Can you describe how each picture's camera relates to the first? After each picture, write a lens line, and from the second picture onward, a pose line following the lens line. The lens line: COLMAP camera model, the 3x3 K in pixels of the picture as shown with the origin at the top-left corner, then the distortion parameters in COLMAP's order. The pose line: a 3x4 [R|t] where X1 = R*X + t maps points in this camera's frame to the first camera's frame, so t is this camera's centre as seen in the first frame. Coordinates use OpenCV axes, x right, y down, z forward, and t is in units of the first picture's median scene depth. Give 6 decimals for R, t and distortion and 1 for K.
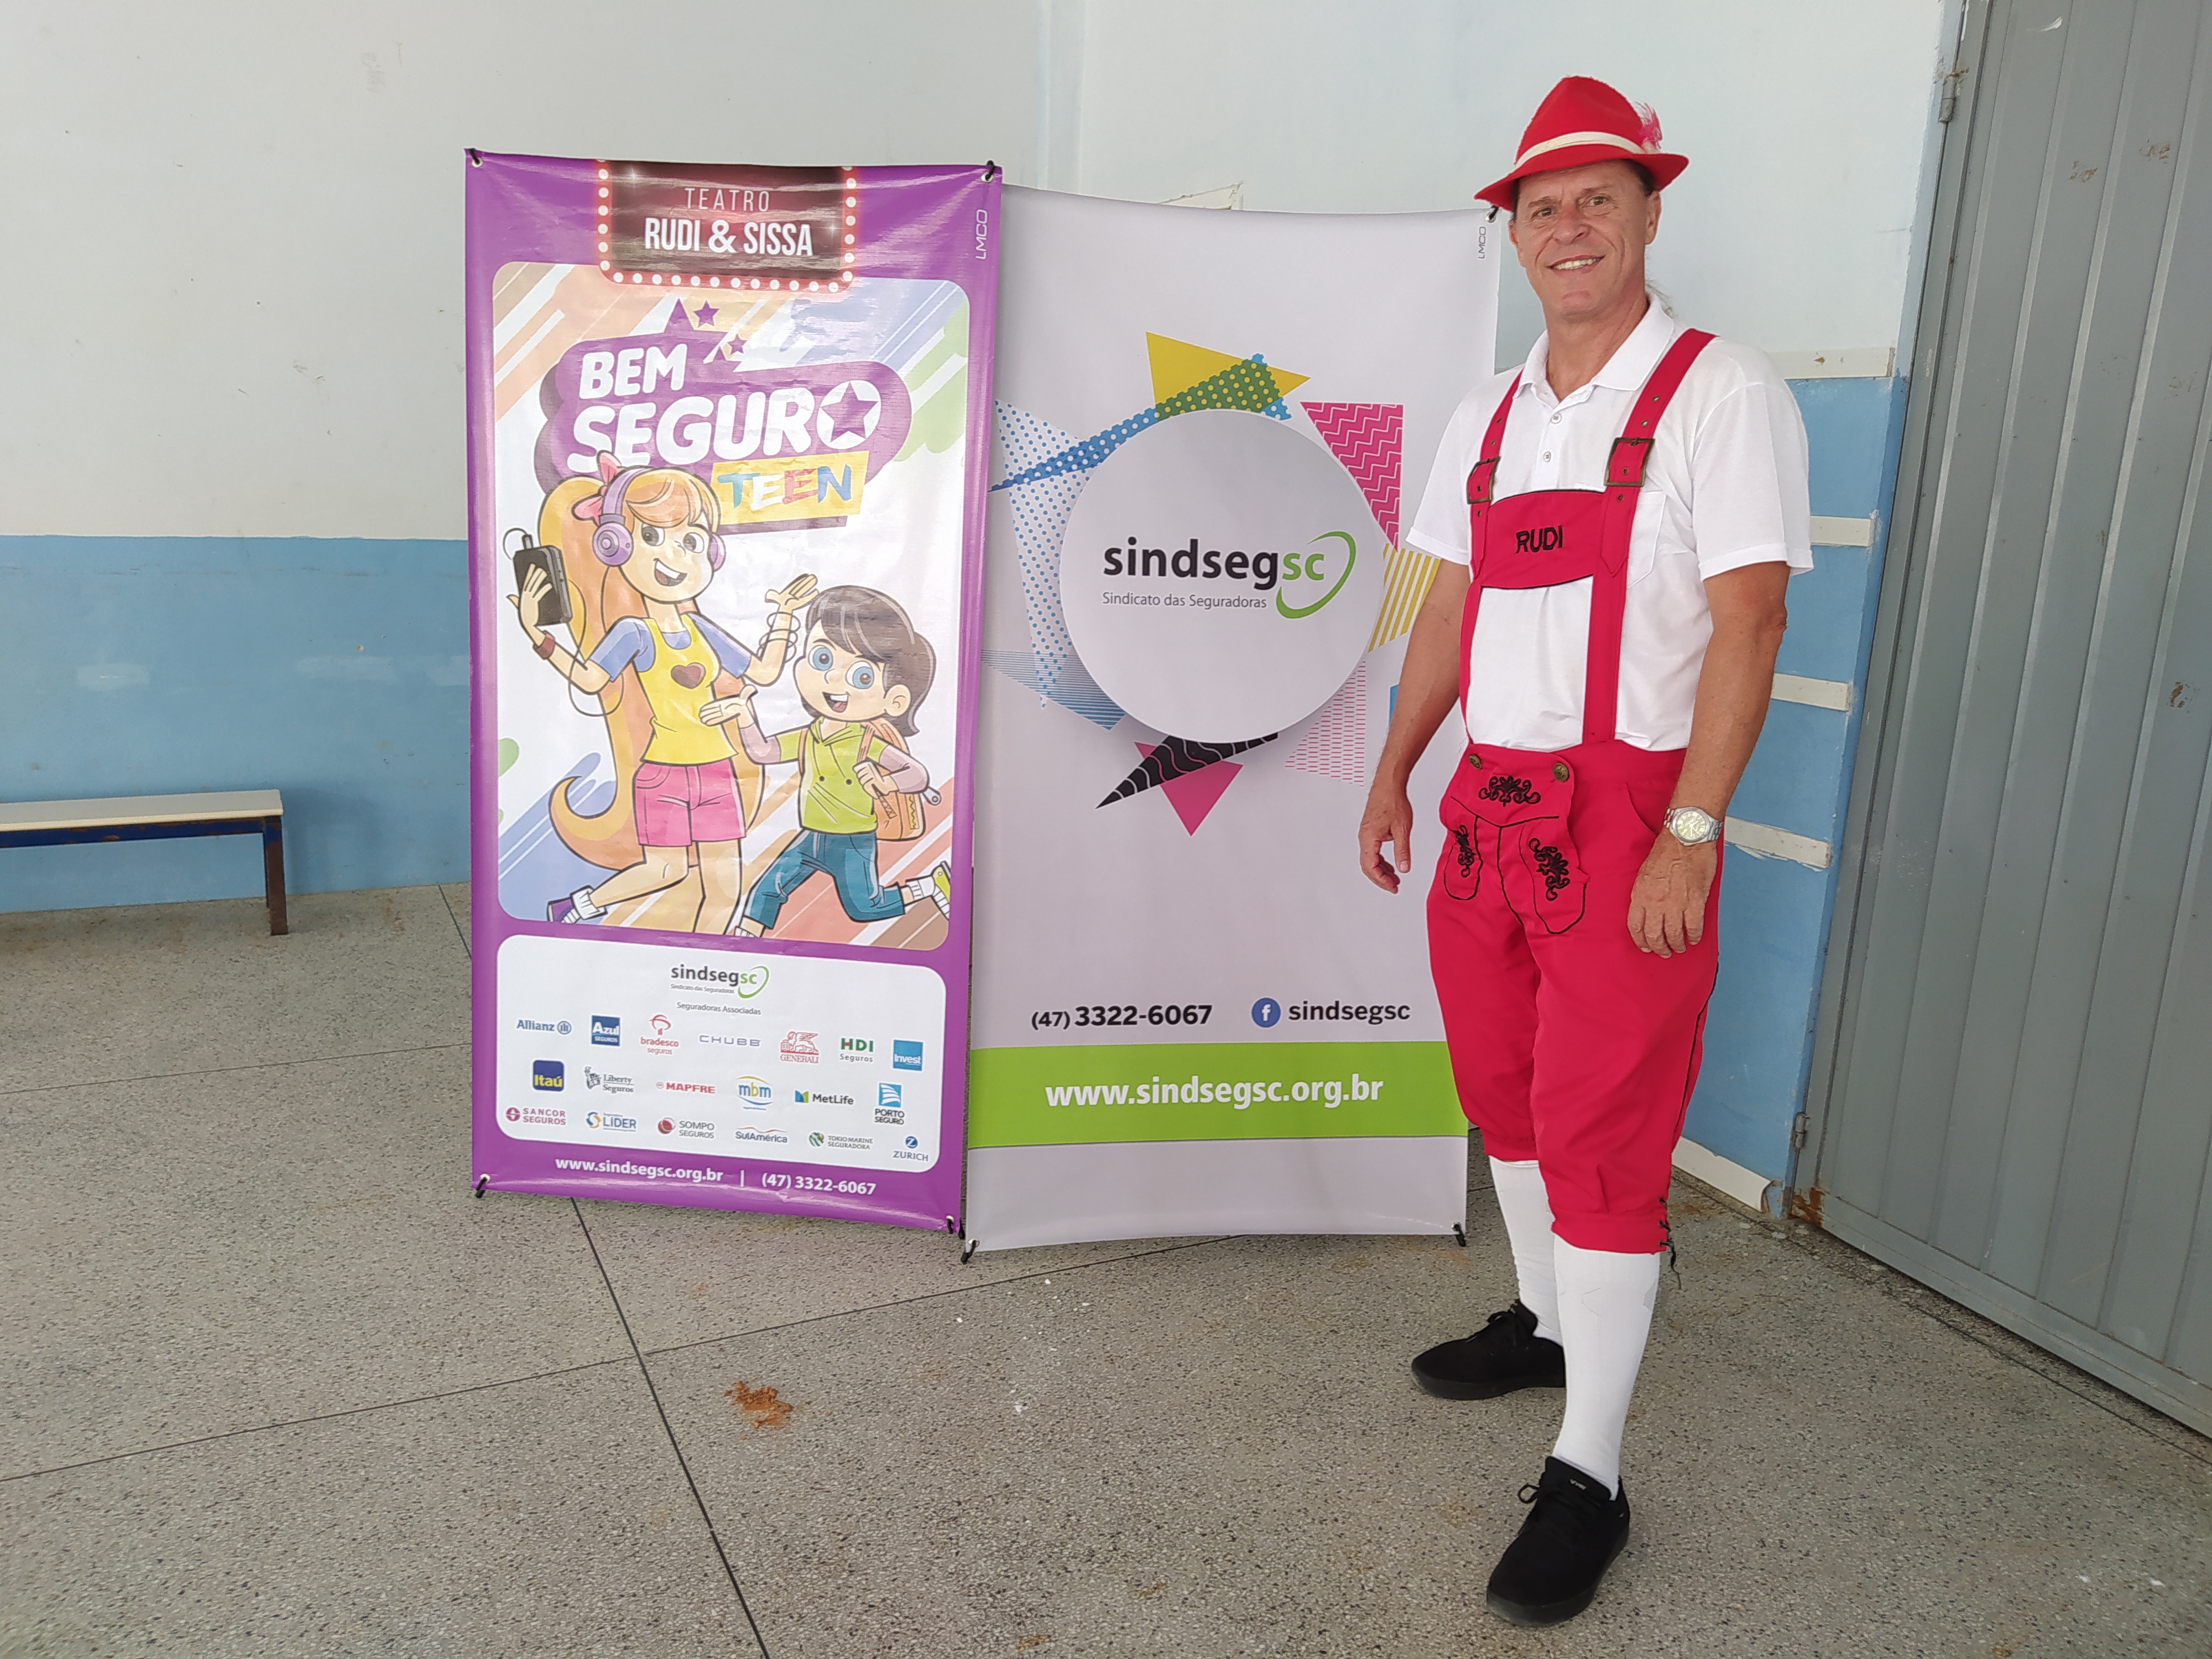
lens RADIAL K [[1693.1, 0, 1122.4], [0, 1693.1, 826.3], [0, 0, 1]] dist [0.132065, -0.234146]
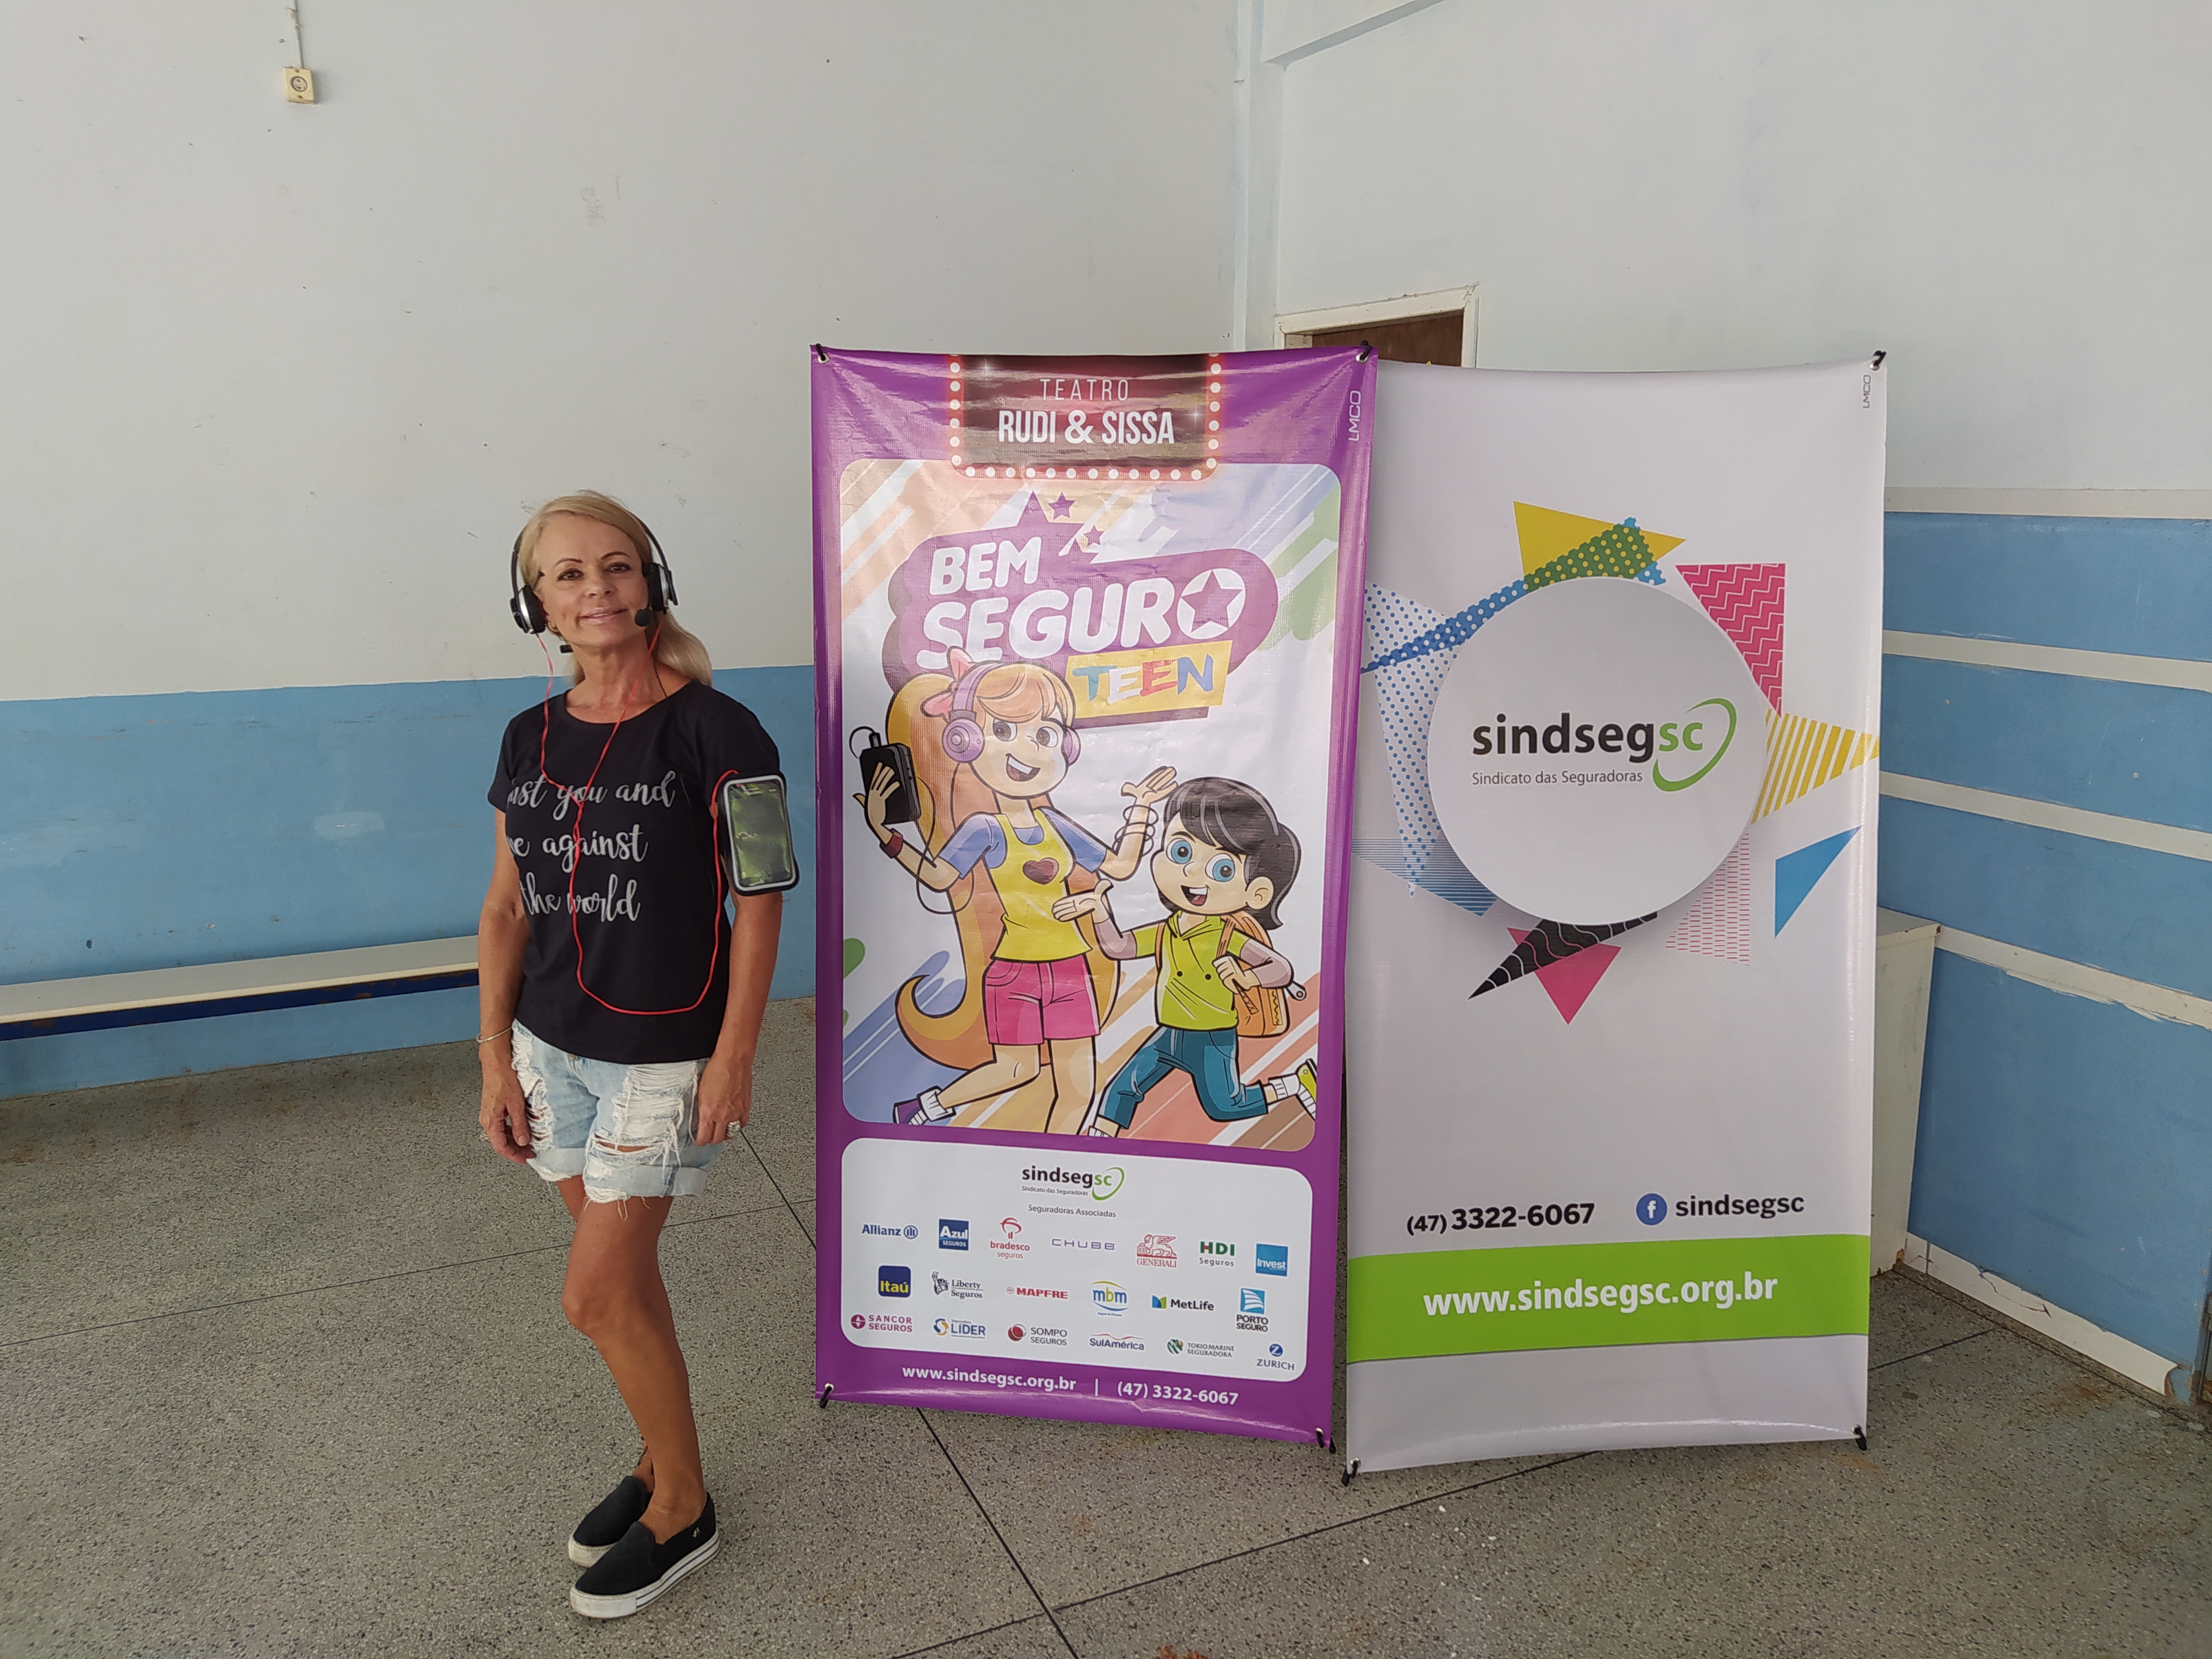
lens RADIAL K [[1693.1, 0, 1122.4], [0, 1693.1, 826.3], [0, 0, 1]] dist [0.132065, -0.234146]
pose [[0.998987, -0.027080, -0.035942, -0.173484], [0.026702, 0.999584, -0.010934, -0.102666], [0.036223, 0.009964, 0.999294, 0.039862]]
